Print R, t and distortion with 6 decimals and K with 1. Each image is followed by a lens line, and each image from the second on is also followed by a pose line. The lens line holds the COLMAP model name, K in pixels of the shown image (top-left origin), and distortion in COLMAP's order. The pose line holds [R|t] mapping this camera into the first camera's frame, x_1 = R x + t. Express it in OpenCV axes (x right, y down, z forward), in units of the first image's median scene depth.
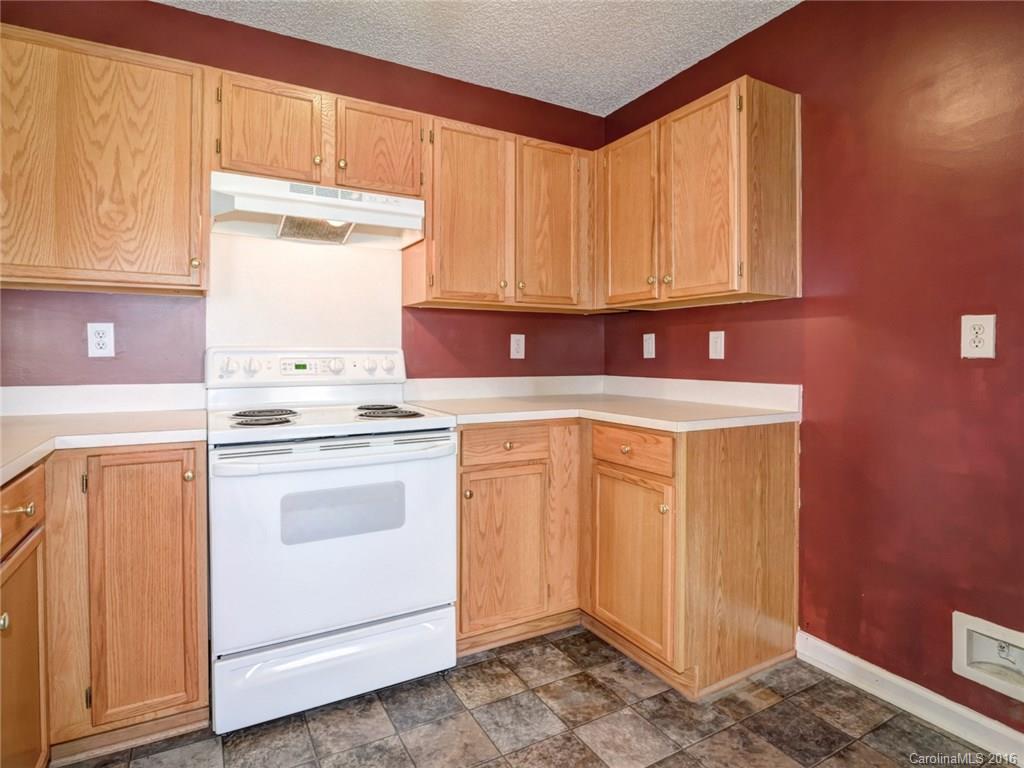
lens RADIAL K [[547.2, 0, 515.1], [0, 547.2, 355.8], [0, 0, 1]] dist [-0.021396, 0.000277]
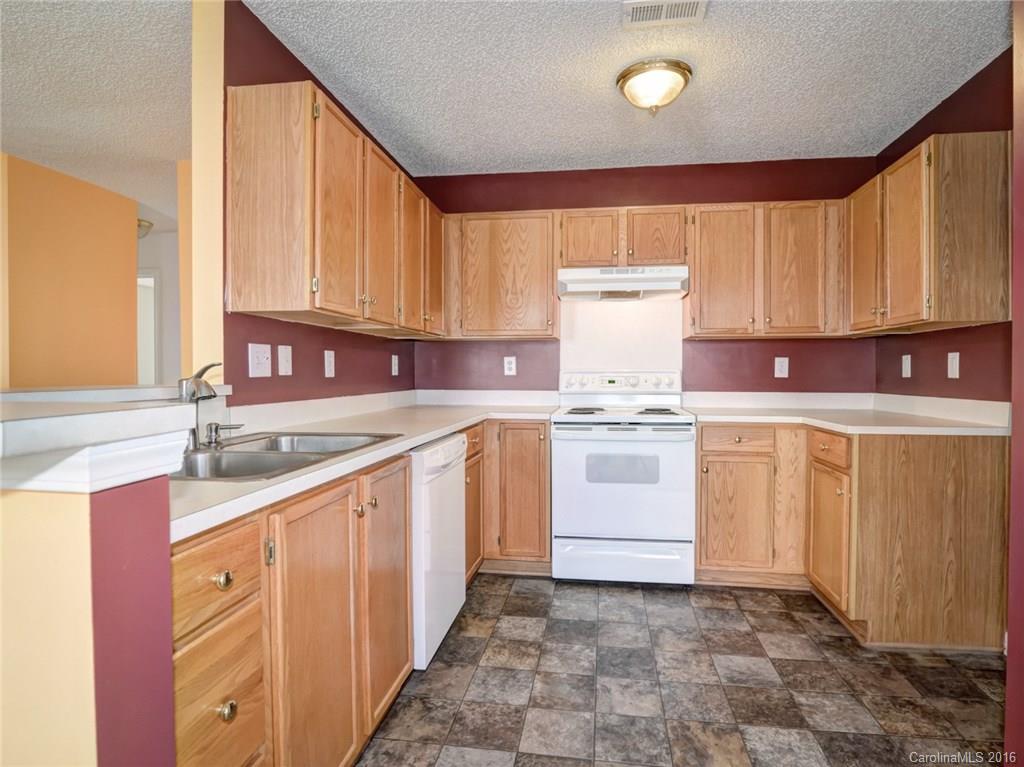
lens RADIAL K [[531.1, 0, 512.3], [0, 531.1, 378.7], [0, 0, 1]] dist [-0.006430, -0.001354]
pose [[0.774141, 0.005121, -0.632993, 0.423617], [0.000364, 0.999964, 0.008535, -0.002364], [0.633013, -0.006838, 0.774111, -0.434052]]
